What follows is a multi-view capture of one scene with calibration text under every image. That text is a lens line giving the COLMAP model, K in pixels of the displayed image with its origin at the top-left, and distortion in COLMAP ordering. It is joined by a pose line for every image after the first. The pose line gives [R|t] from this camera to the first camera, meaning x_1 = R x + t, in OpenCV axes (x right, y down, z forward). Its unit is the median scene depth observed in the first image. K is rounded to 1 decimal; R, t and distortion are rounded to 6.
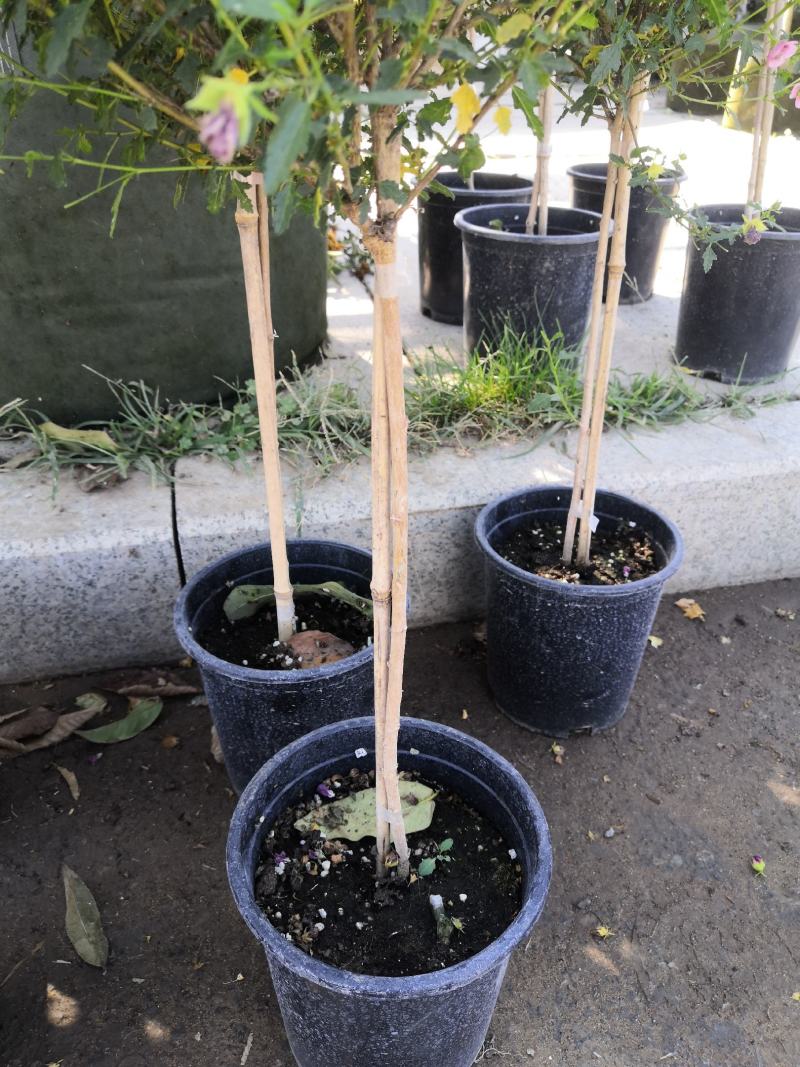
lens RADIAL K [[829.1, 0, 391.8], [0, 829.1, 538.9], [0, 0, 1]] dist [-0.023241, 0.047446]
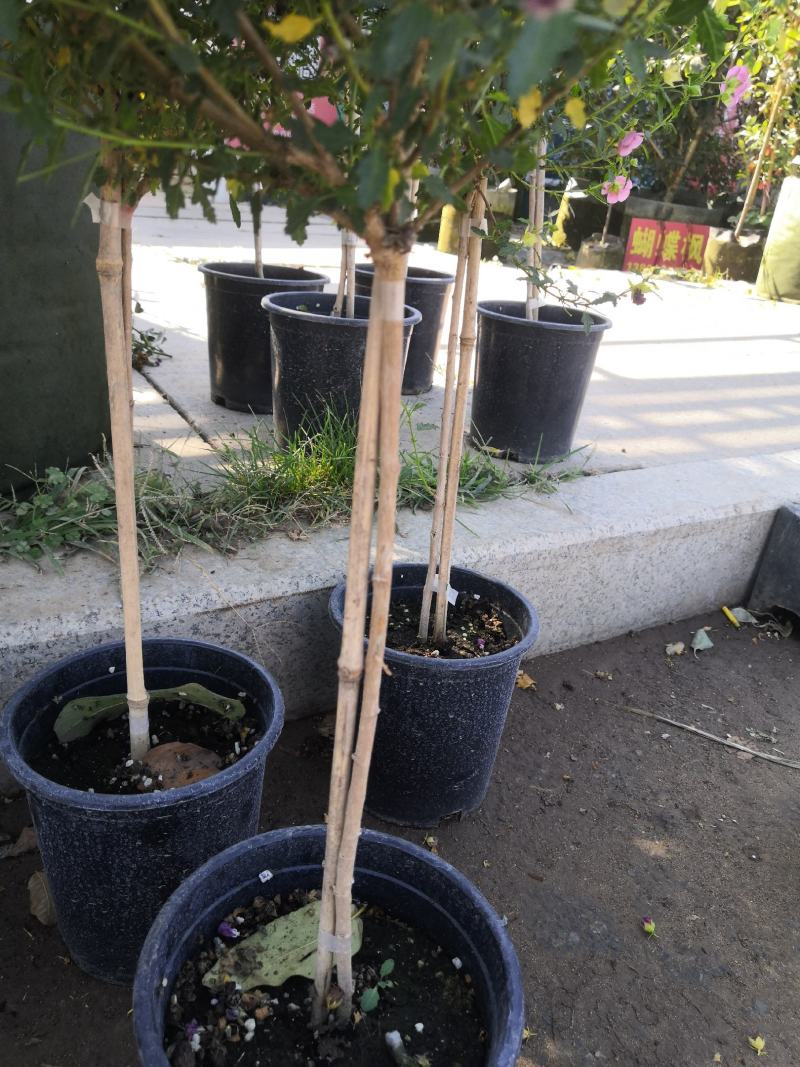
lens RADIAL K [[829.1, 0, 392.1], [0, 829.1, 535.4], [0, 0, 1]] dist [-0.023241, 0.047446]
pose [[0.951023, -0.049238, 0.305175, -0.111907], [0.087672, 0.989658, -0.113539, 0.013656], [-0.296428, 0.134733, 0.945504, 0.077986]]
